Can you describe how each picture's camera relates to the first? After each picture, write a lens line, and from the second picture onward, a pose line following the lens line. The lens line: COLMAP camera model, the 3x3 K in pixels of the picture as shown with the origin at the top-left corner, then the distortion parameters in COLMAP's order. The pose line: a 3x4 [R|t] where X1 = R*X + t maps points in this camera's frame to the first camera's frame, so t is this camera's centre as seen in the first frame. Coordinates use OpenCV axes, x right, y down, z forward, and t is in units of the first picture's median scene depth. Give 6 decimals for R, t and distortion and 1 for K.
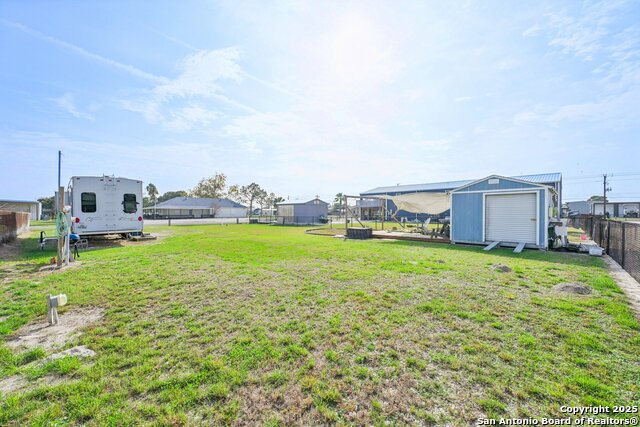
lens RADIAL K [[247.5, 0, 318.3], [0, 247.5, 259.4], [0, 0, 1]] dist [0.001424, 0.000117]
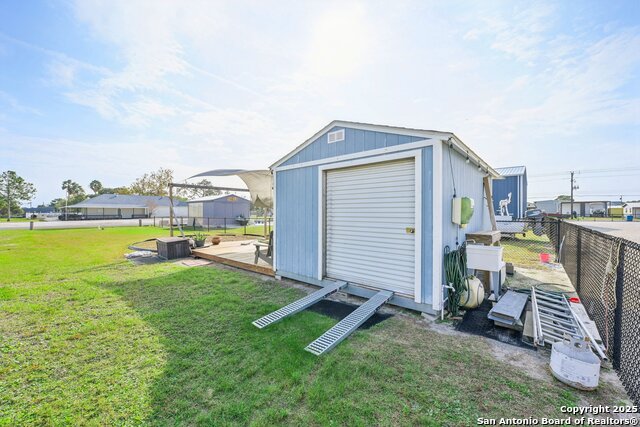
lens RADIAL K [[256.0, 0, 320.0], [0, 256.0, 213.5], [0, 0, 1]] dist [0.000687, -0.000075]
pose [[0.997654, -0.000158, 0.068464, 0.138944], [0.012499, 0.983613, -0.179857, -0.022813], [-0.067314, 0.180290, 0.981307, 0.121097]]
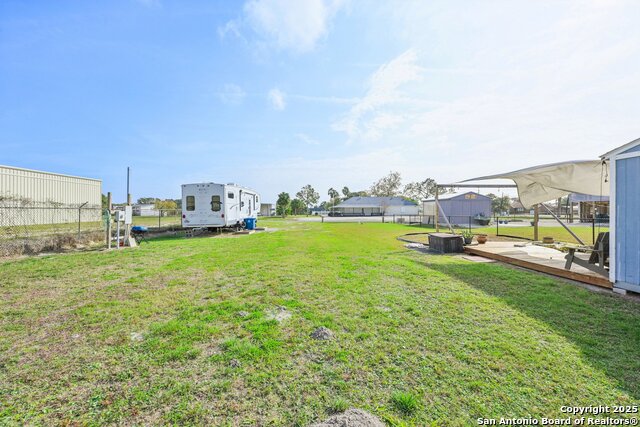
lens RADIAL K [[253.9, 0, 322.1], [0, 253.9, 226.3], [0, 0, 1]] dist [0.000583, -0.000040]
pose [[0.745566, 0.040057, -0.665227, 0.108979], [-0.122881, 0.989340, -0.078148, -0.018345], [0.655005, 0.140008, 0.742540, 0.097375]]
